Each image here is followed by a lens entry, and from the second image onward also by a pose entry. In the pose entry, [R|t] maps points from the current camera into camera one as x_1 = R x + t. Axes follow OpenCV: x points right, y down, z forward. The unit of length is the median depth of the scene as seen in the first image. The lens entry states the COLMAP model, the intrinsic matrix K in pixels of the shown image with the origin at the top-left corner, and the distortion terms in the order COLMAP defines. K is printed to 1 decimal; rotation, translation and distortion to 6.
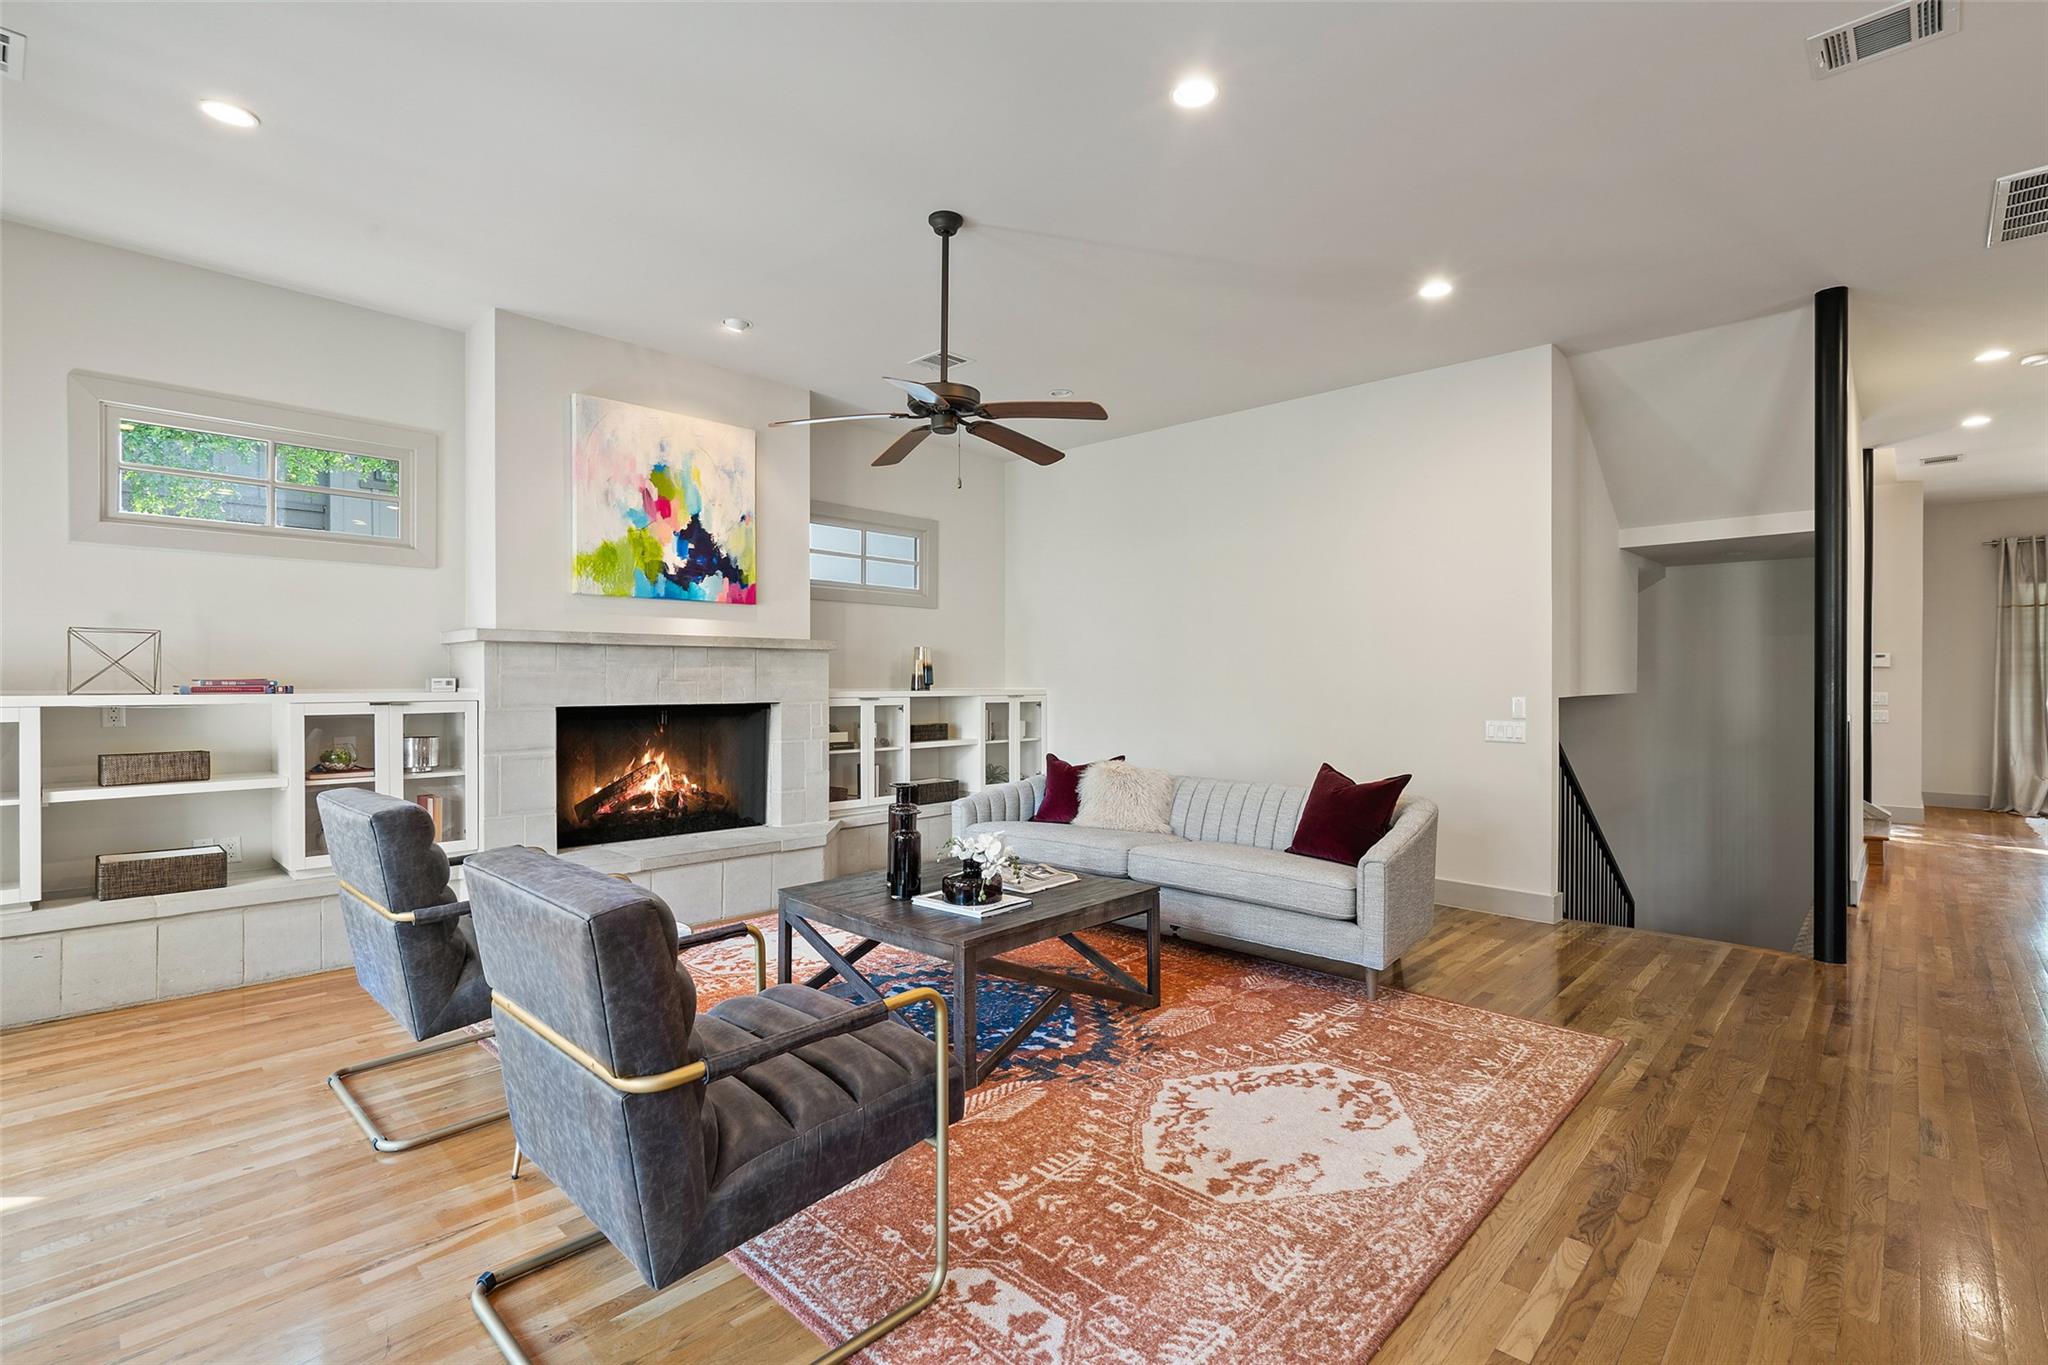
lens RADIAL K [[935.7, 0, 1027.4], [0, 935.7, 681.9], [0, 0, 1]] dist [-0.012307, 0.008417]
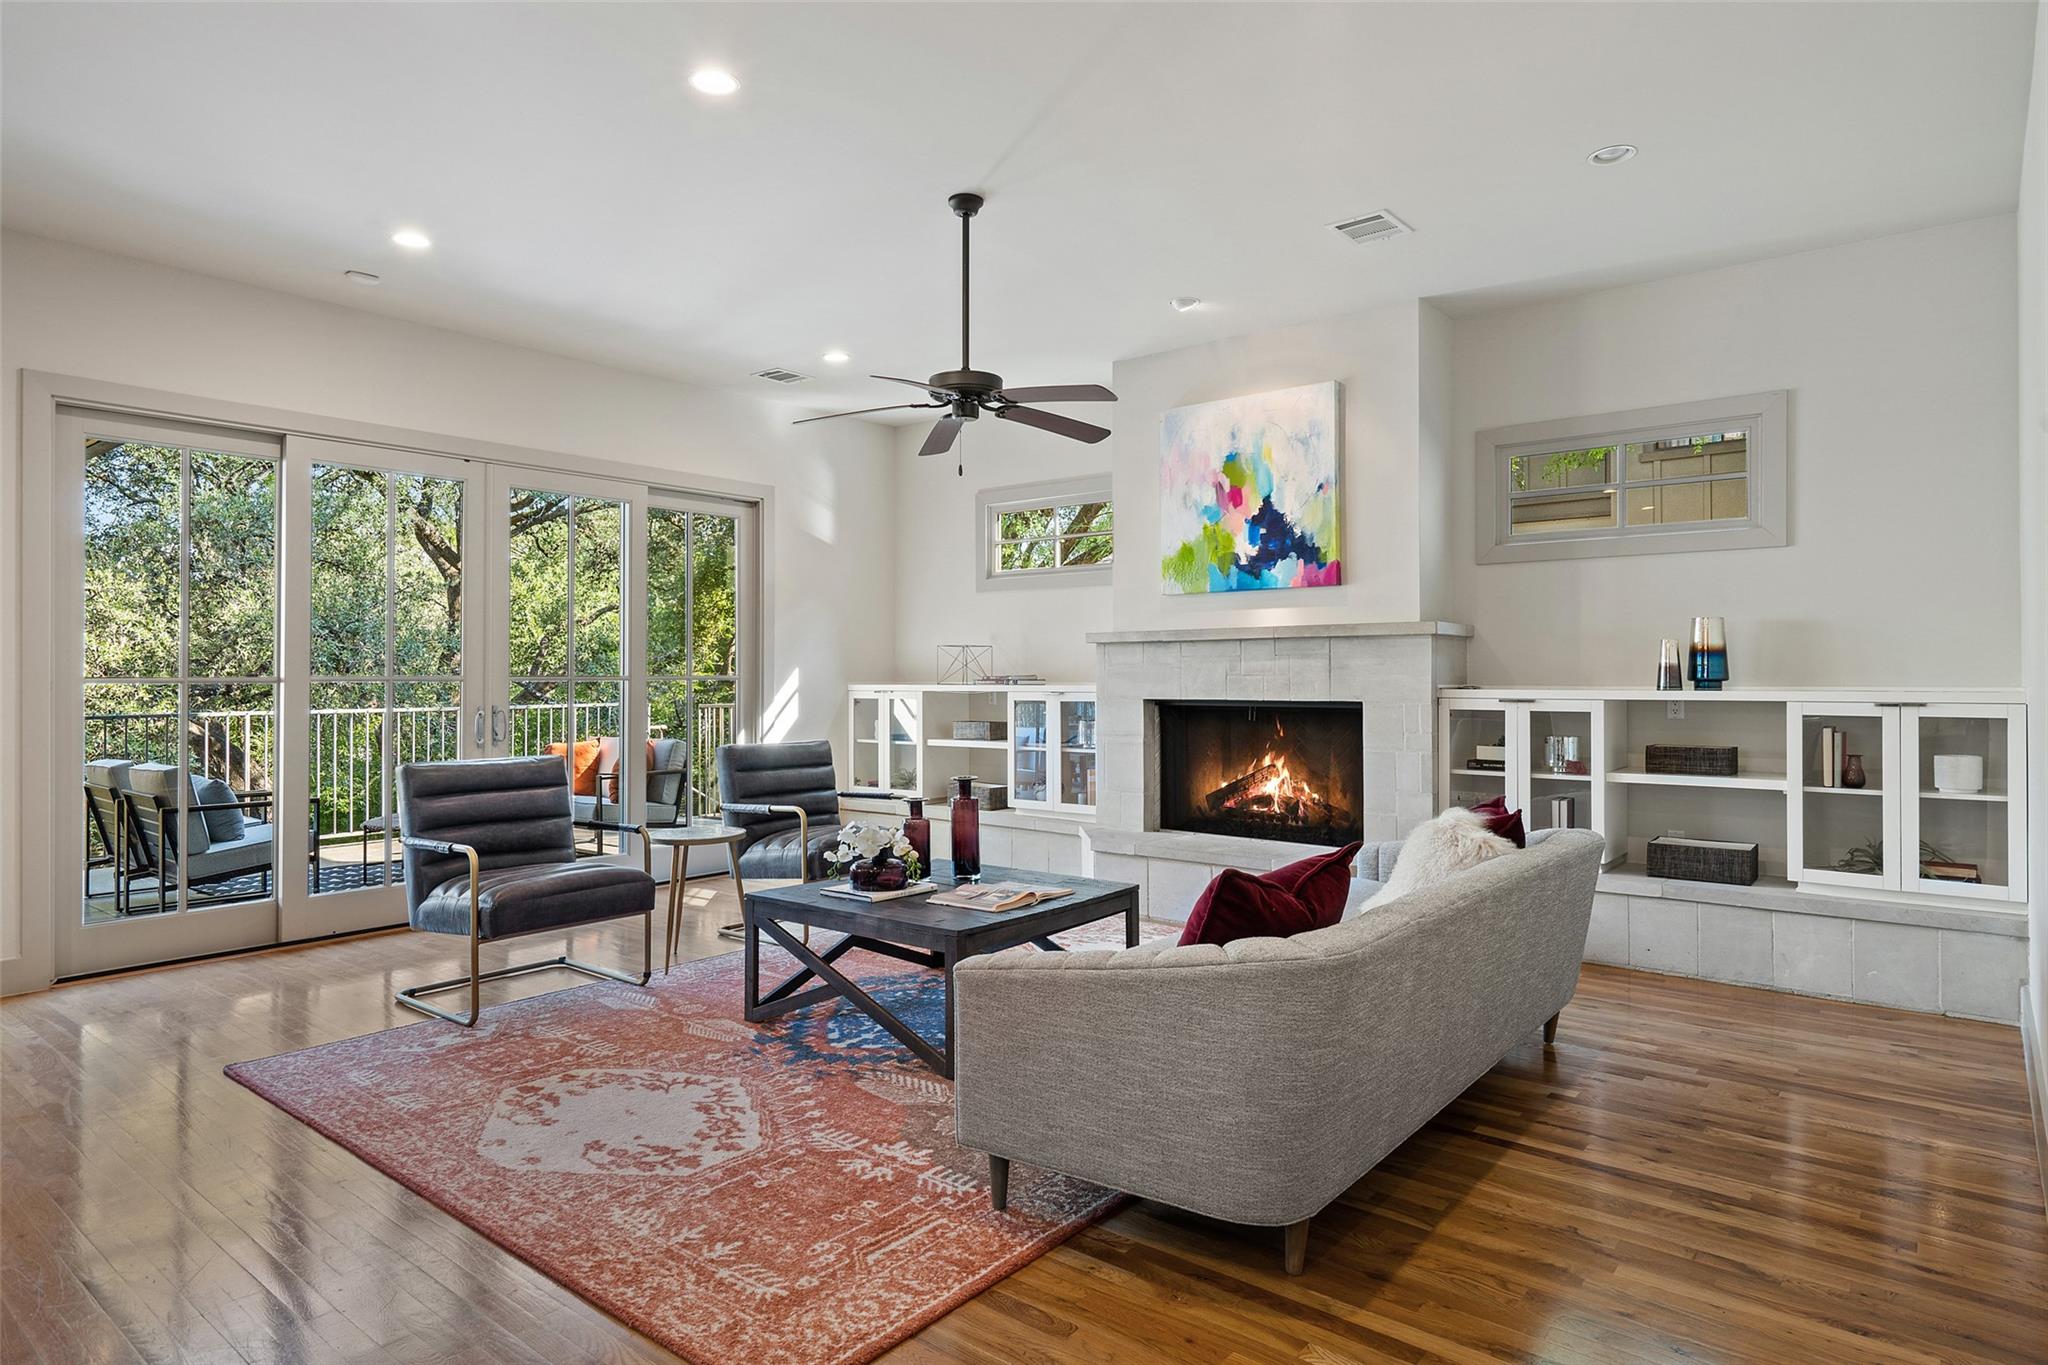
lens RADIAL K [[1165.9, 0, 1017.7], [0, 1165.9, 670.0], [0, 0, 1]] dist [0.006428, 0.001532]
pose [[0.074542, -0.006915, -0.997194, 0.861024], [0.000017, 0.999976, -0.006933, 0.001646], [0.997218, 0.000500, 0.074540, 0.736557]]
